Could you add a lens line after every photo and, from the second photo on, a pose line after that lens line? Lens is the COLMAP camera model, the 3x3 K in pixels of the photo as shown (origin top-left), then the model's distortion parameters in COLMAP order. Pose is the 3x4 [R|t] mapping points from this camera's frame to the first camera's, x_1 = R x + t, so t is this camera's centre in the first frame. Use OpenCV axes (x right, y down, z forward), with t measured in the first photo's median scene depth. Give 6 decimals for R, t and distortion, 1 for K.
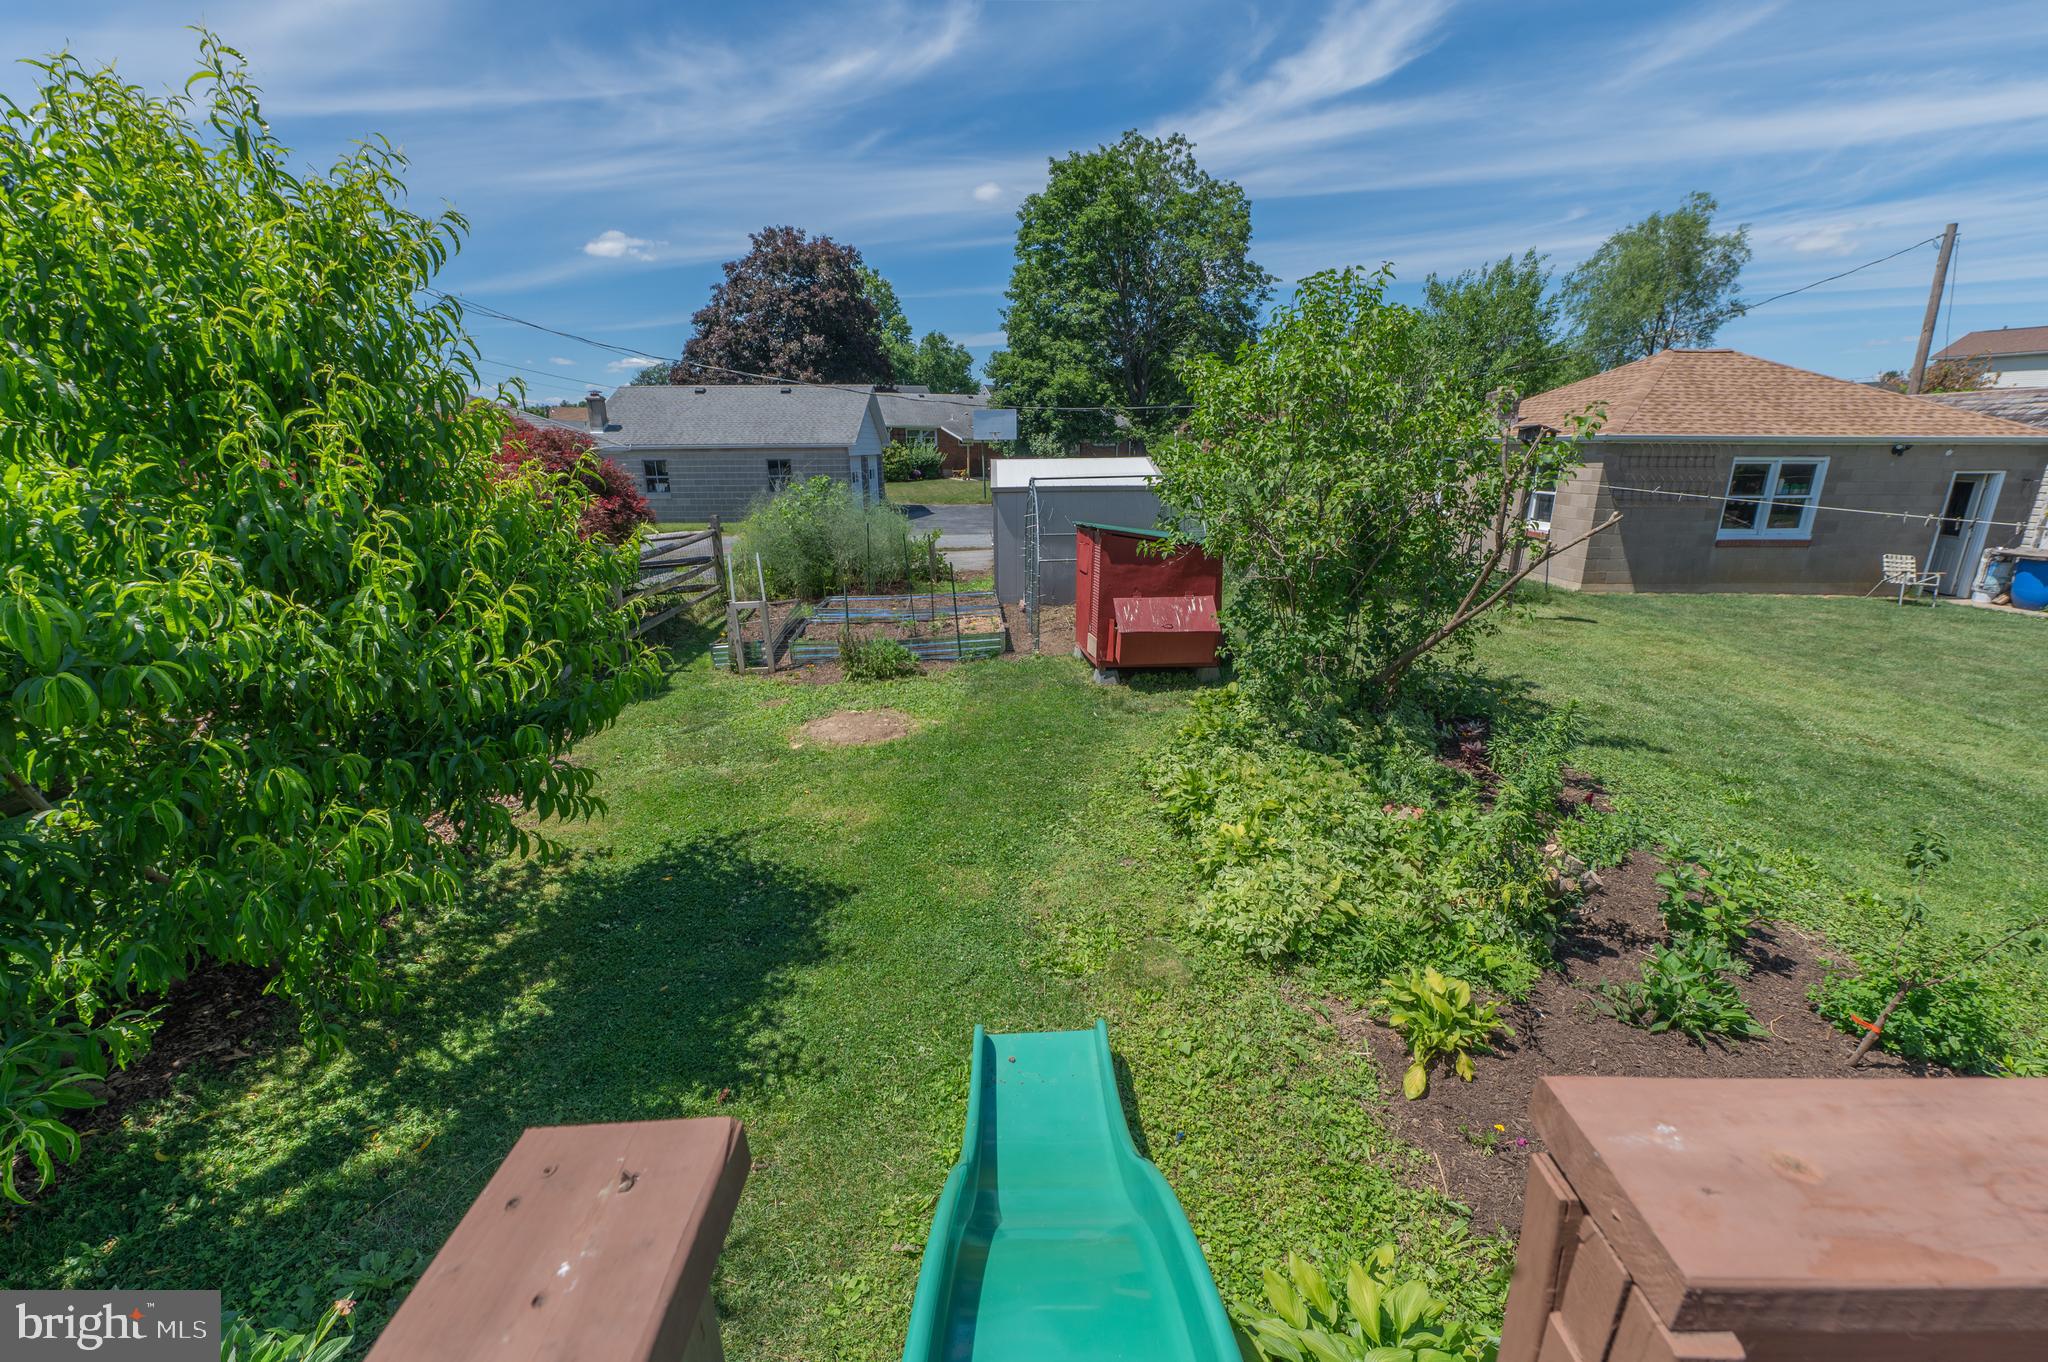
lens RADIAL K [[807.0, 0, 1022.6], [0, 807.0, 679.2], [0, 0, 1]] dist [-0.007809, -0.000212]
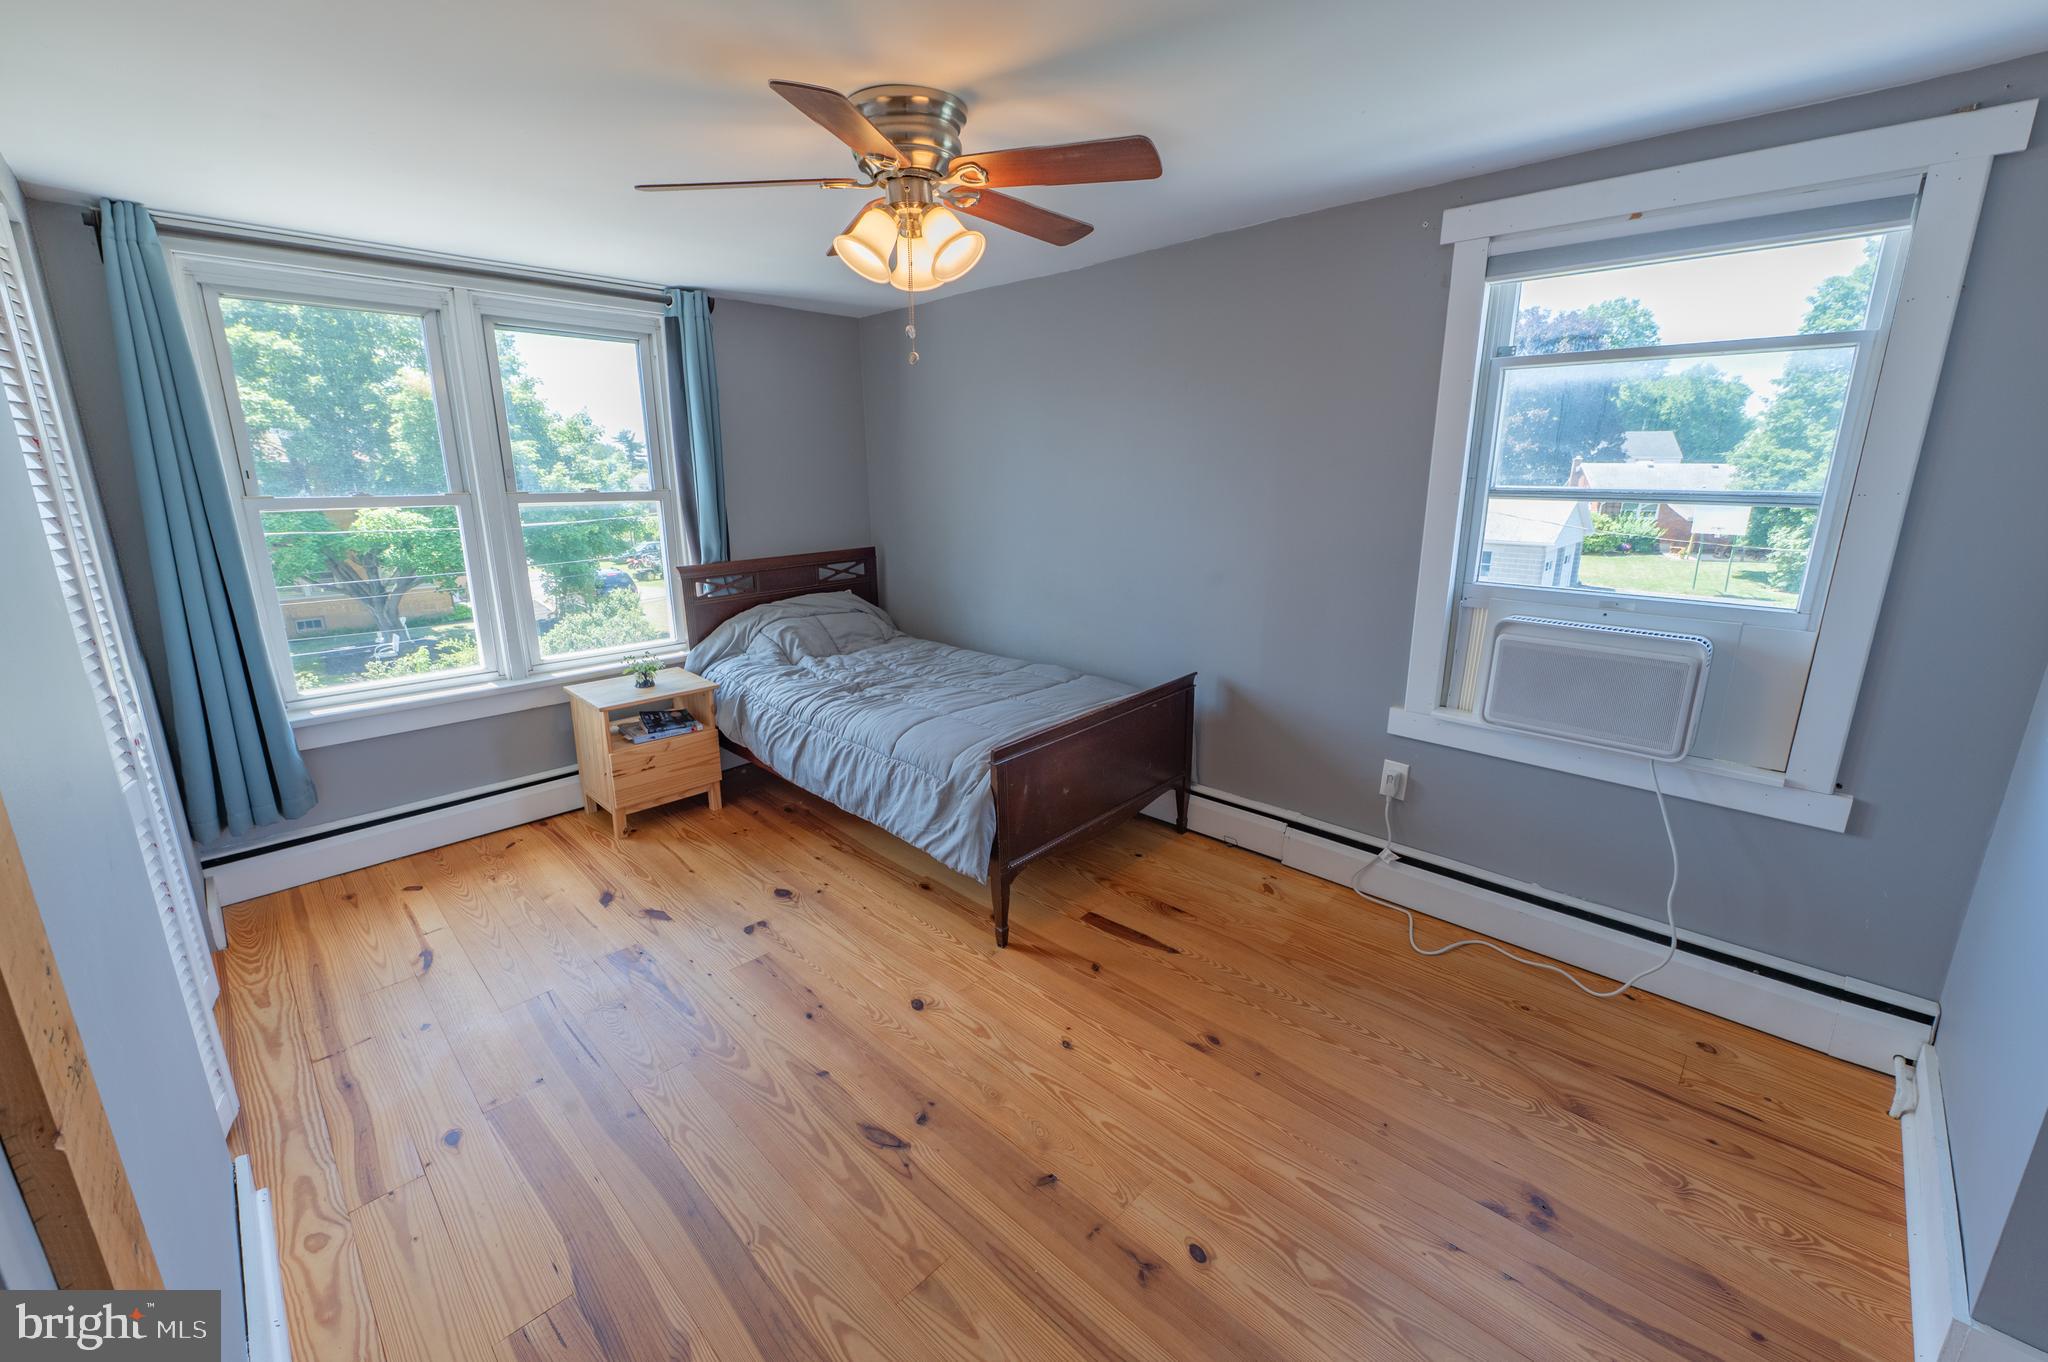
lens RADIAL K [[807.0, 0, 1010.1], [0, 807.0, 684.6], [0, 0, 1]] dist [-0.007809, -0.000212]
pose [[0.703981, 0.178579, -0.687401, 0.072777], [-0.191345, 0.979773, 0.058574, 0.000778], [0.683957, 0.090296, 0.723913, -0.357292]]
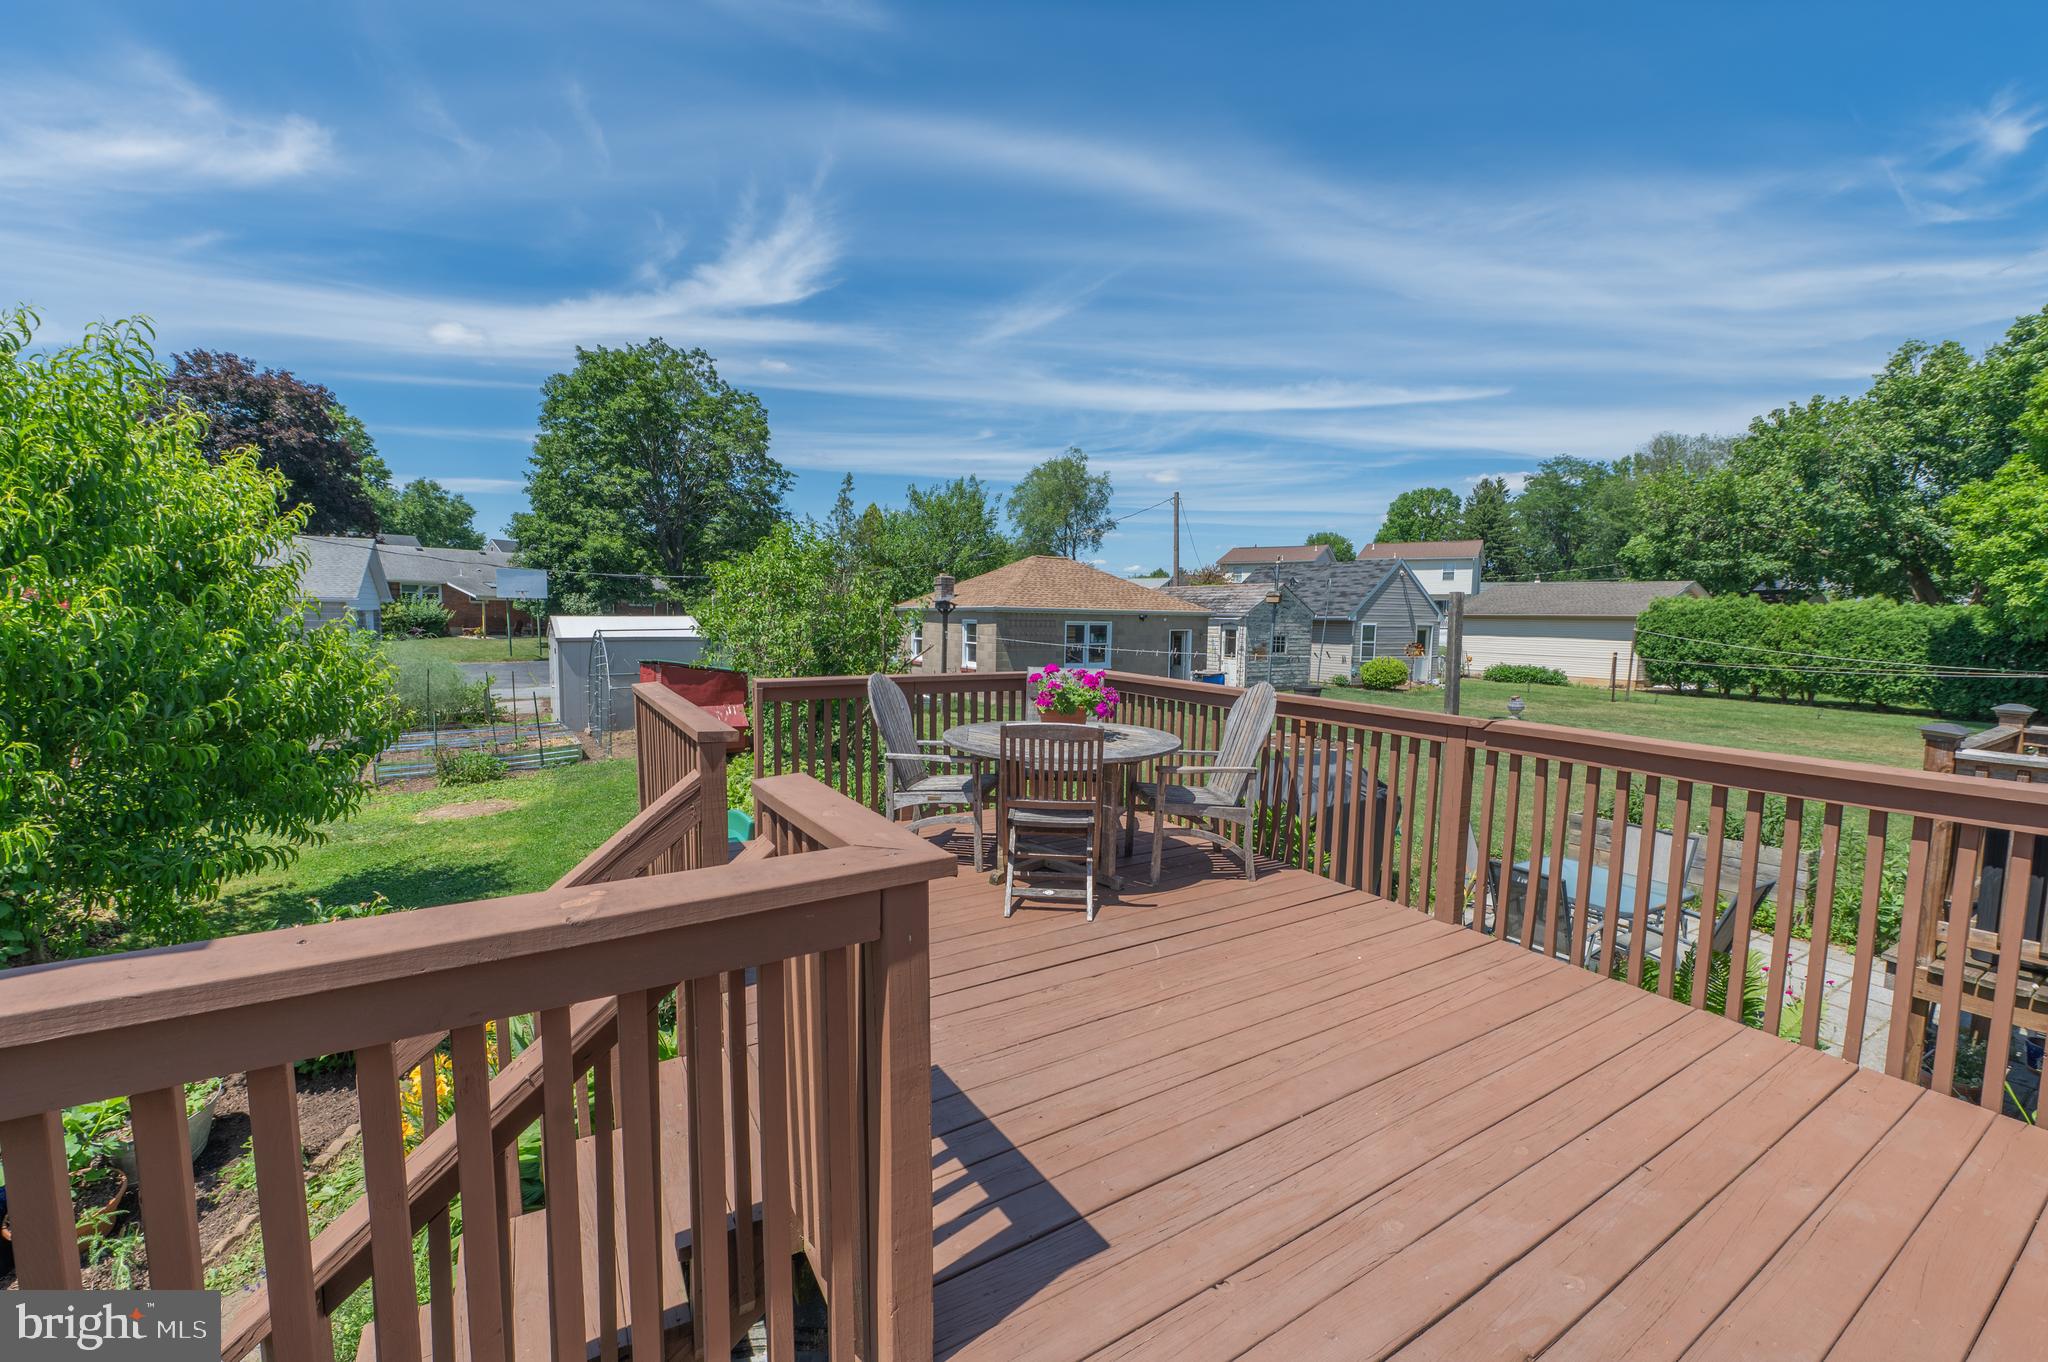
lens RADIAL K [[807.0, 0, 1019.8], [0, 807.0, 675.6], [0, 0, 1]] dist [-0.007809, -0.000212]
pose [[0.856882, -0.022037, 0.515042, -0.023845], [0.123717, 0.978679, -0.163956, 0.038357], [-0.500448, 0.204210, 0.841338, -0.133815]]
